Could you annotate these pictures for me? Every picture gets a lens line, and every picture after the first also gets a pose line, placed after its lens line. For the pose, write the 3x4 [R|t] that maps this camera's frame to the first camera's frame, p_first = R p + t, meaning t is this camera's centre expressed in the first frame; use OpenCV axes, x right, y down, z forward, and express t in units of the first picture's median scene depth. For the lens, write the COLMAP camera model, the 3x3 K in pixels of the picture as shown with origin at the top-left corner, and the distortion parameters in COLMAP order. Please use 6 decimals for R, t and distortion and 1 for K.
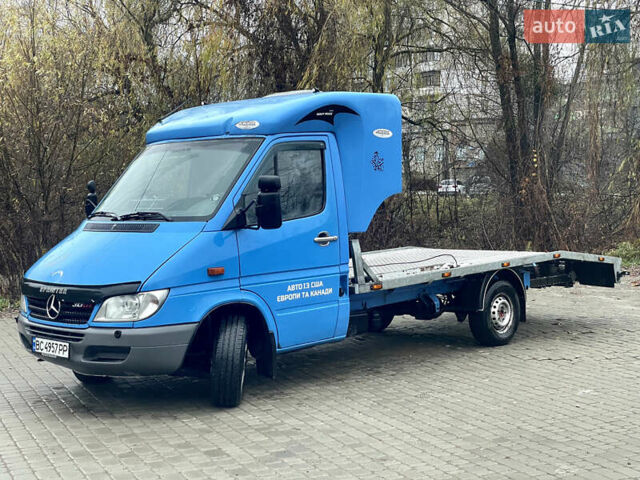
lens RADIAL K [[949.4, 0, 320.0], [0, 949.4, 240.0], [0, 0, 1]] dist [0.175518, 0.019064]
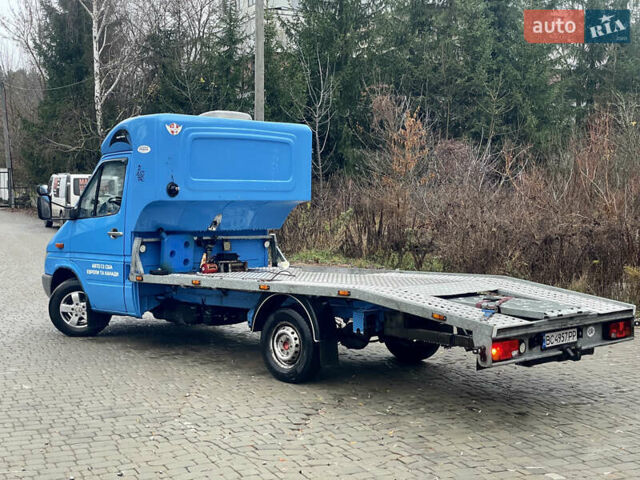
lens RADIAL K [[949.4, 0, 320.0], [0, 949.4, 240.0], [0, 0, 1]] dist [0.175518, 0.019064]
pose [[-0.027049, 0.071919, -0.997044, 1.306091], [-0.057626, 0.995638, 0.073381, -0.104764], [0.997972, 0.059441, -0.022787, 1.312711]]
